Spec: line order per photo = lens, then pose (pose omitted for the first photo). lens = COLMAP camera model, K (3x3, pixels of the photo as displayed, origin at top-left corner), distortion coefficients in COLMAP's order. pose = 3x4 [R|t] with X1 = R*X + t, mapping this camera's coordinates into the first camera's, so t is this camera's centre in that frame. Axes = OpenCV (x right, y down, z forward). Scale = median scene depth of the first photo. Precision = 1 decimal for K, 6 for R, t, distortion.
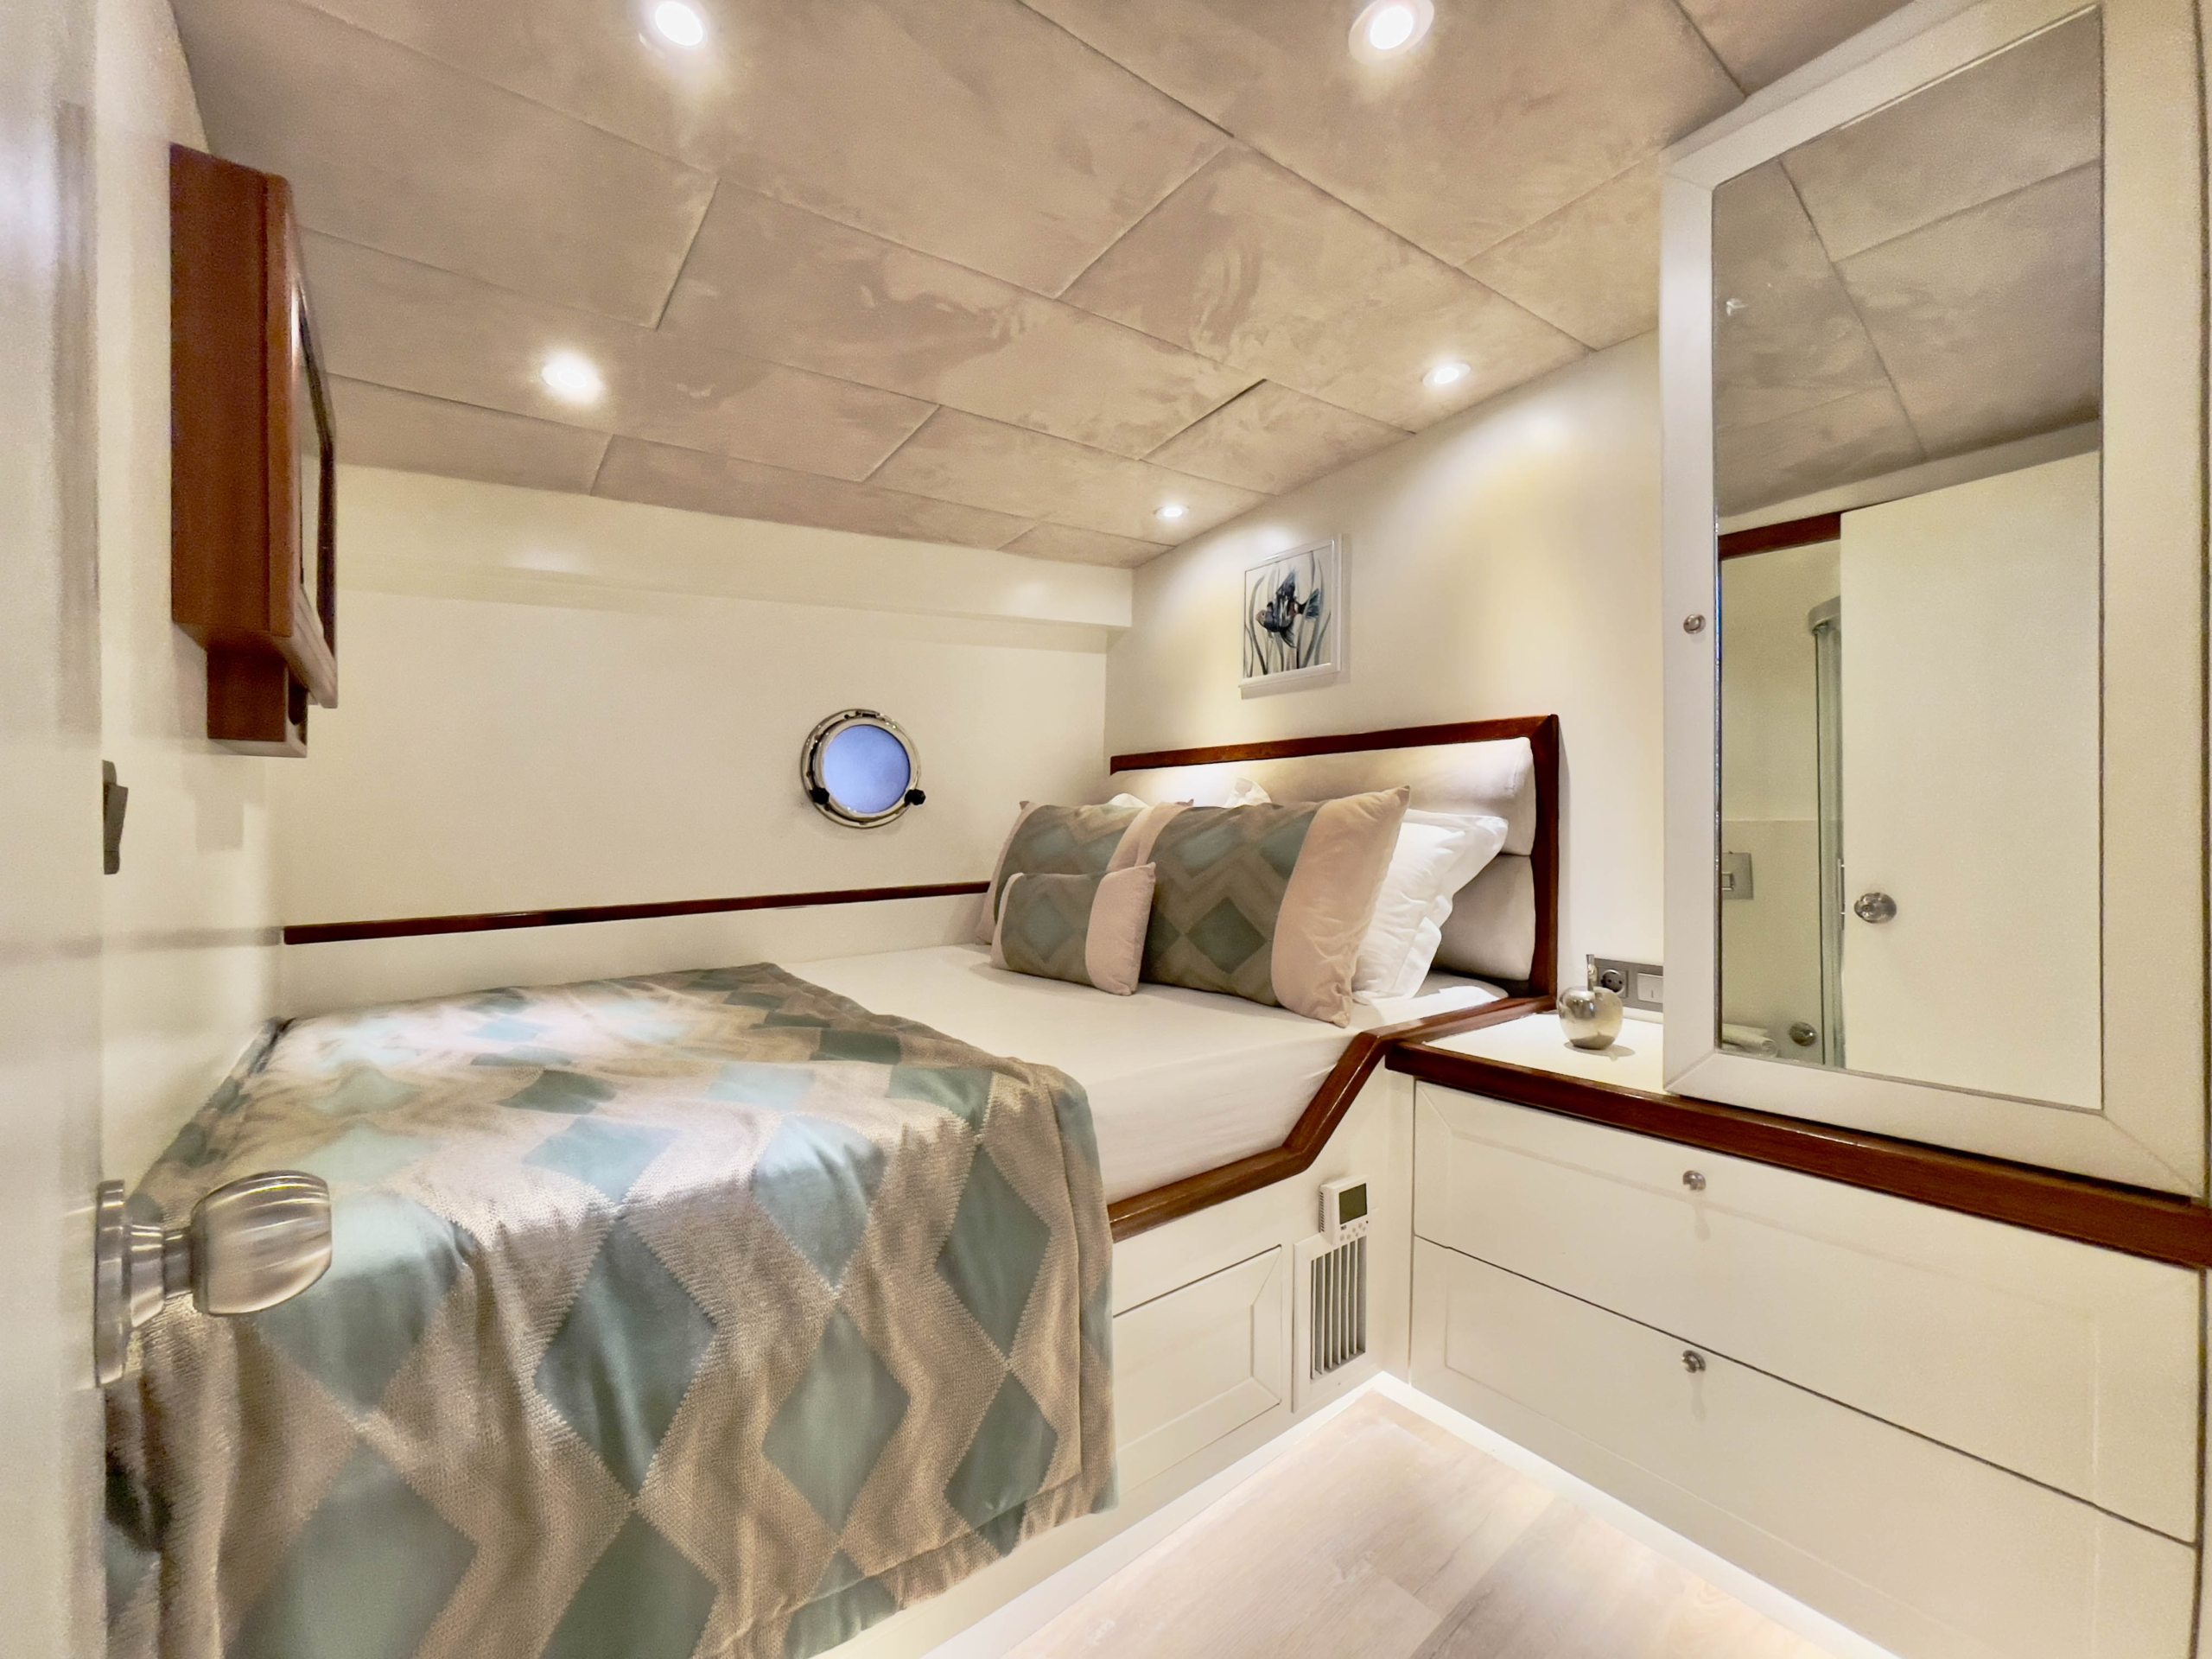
lens RADIAL K [[907.8, 0, 1062.7], [0, 907.8, 834.3], [0, 0, 1]] dist [-0.001608, -0.000219]
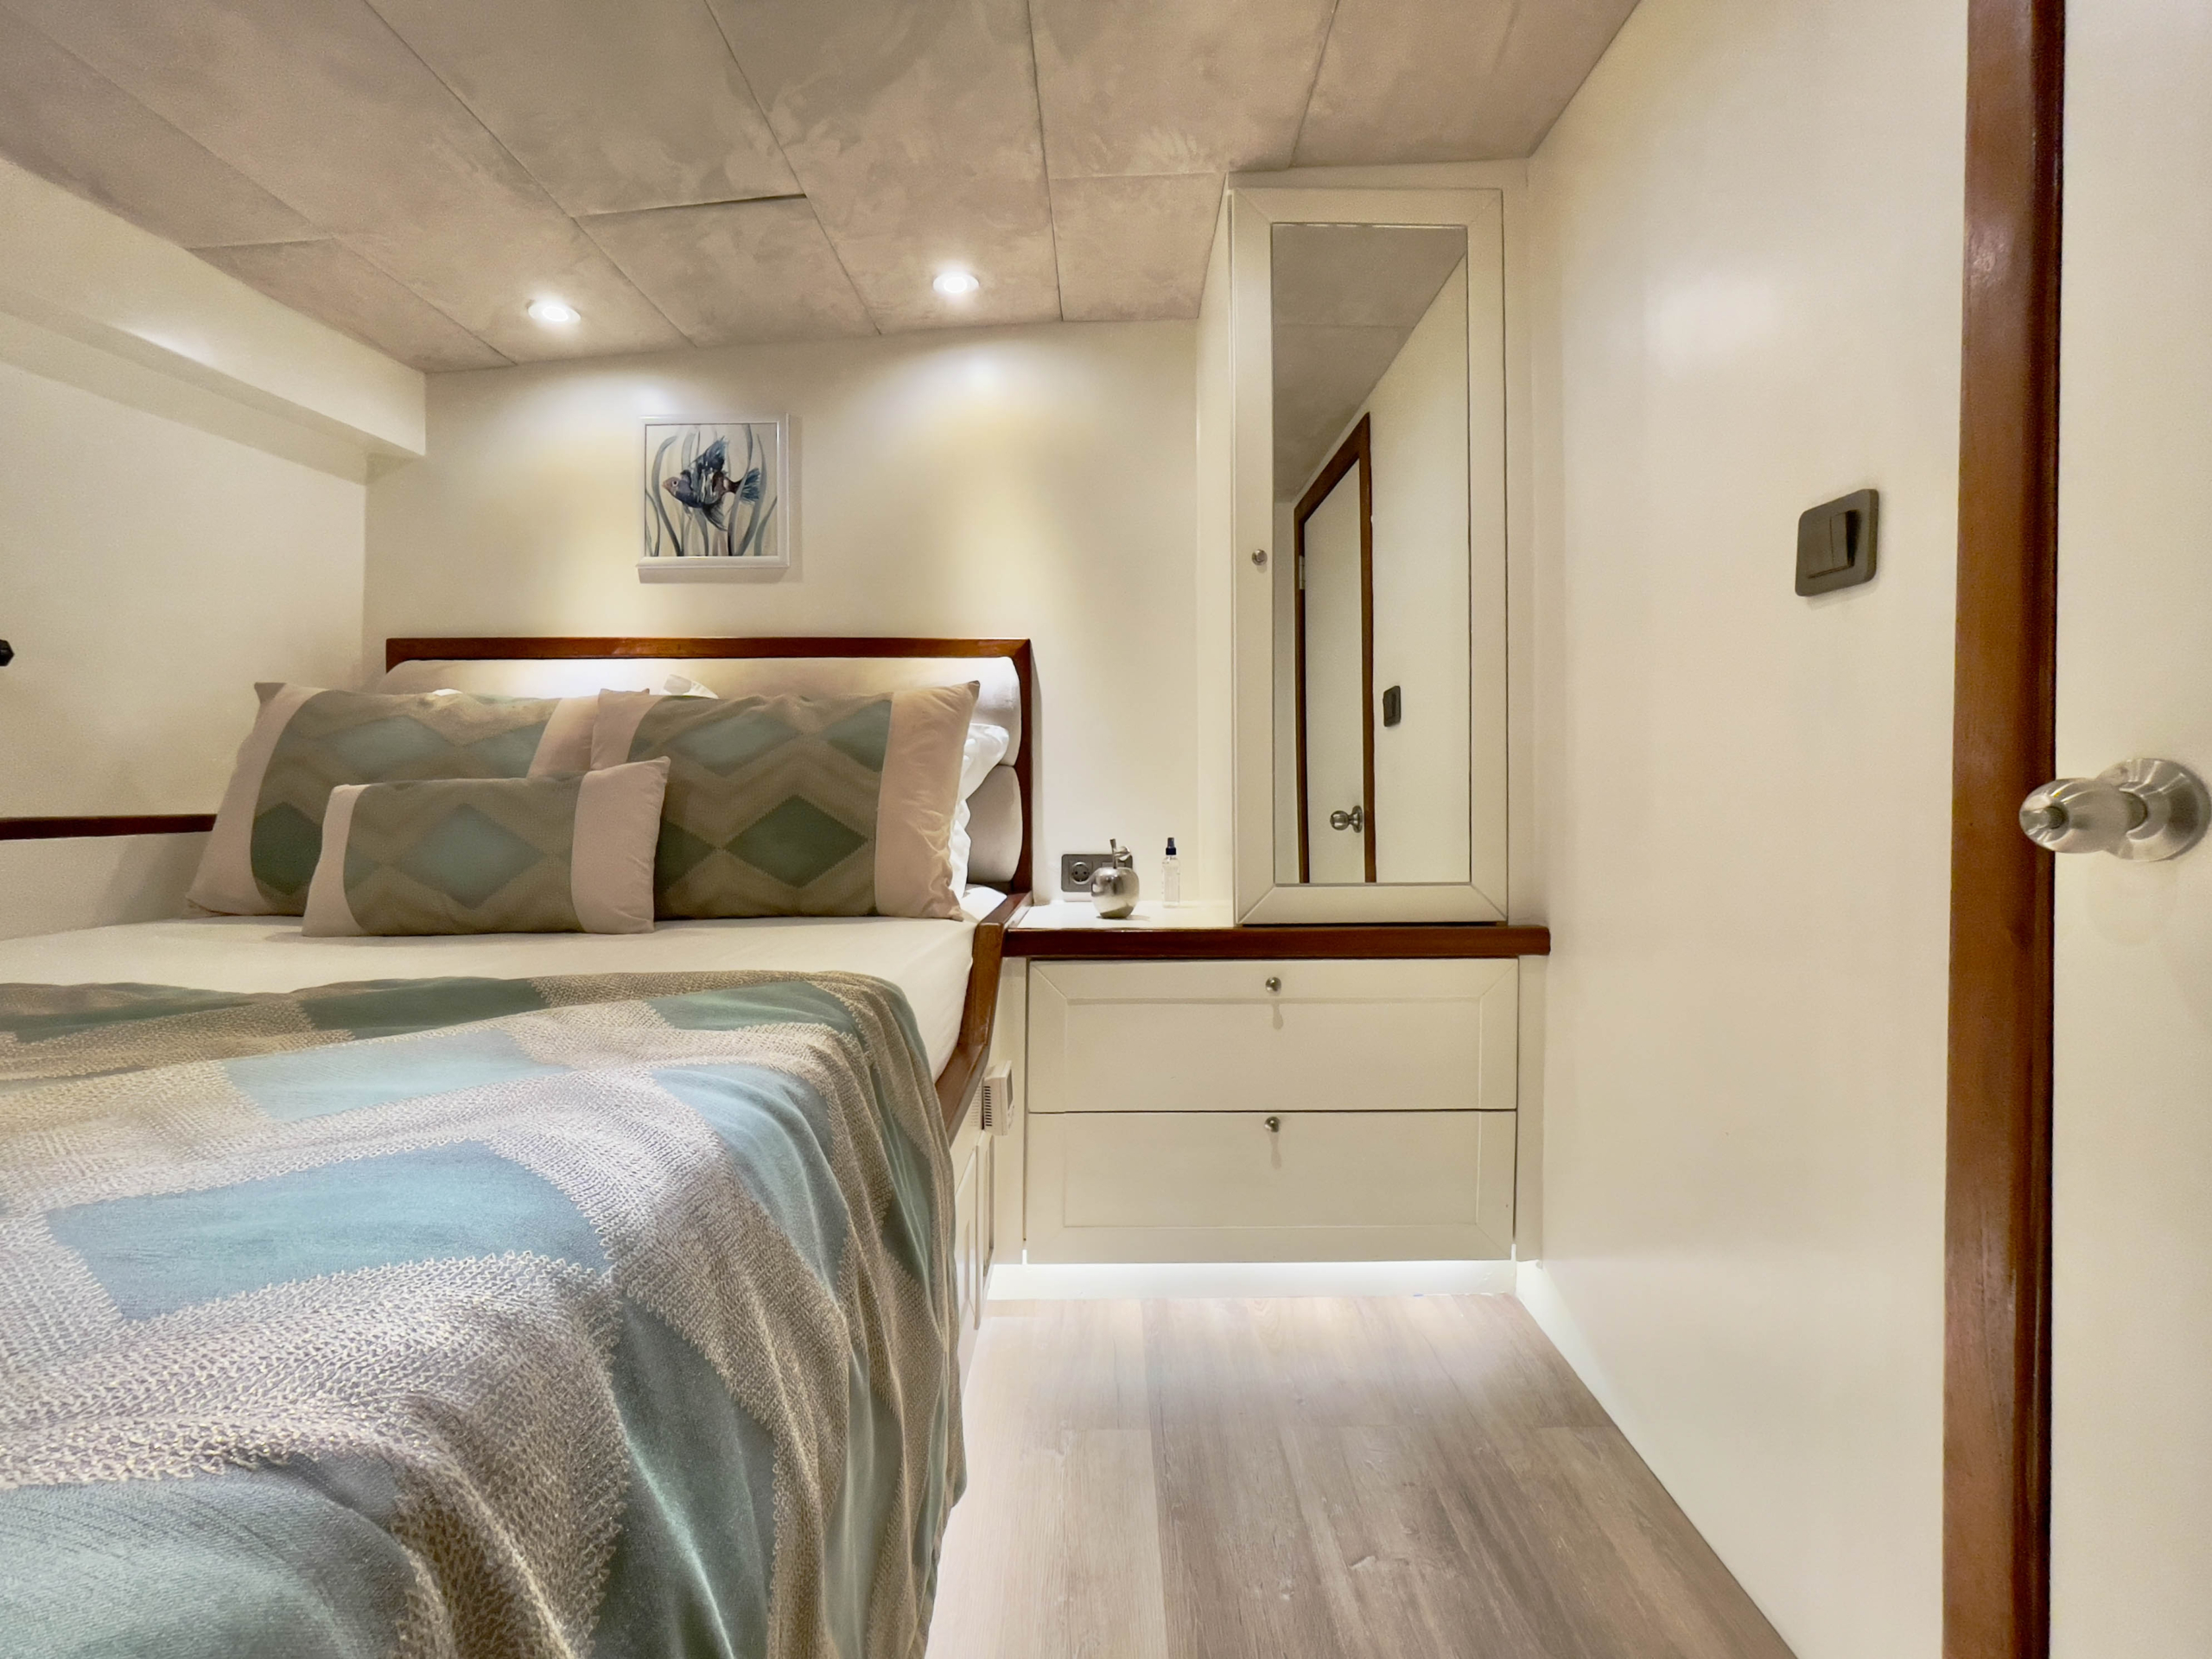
lens RADIAL K [[950.9, 0, 1106.0], [0, 950.9, 829.5], [0, 0, 1]] dist [-0.000017, -0.016640]
pose [[0.587549, -0.013269, 0.809080, -0.273409], [0.007713, 0.999912, 0.010797, 0.071591], [-0.809152, -0.000103, 0.587599, 0.197457]]
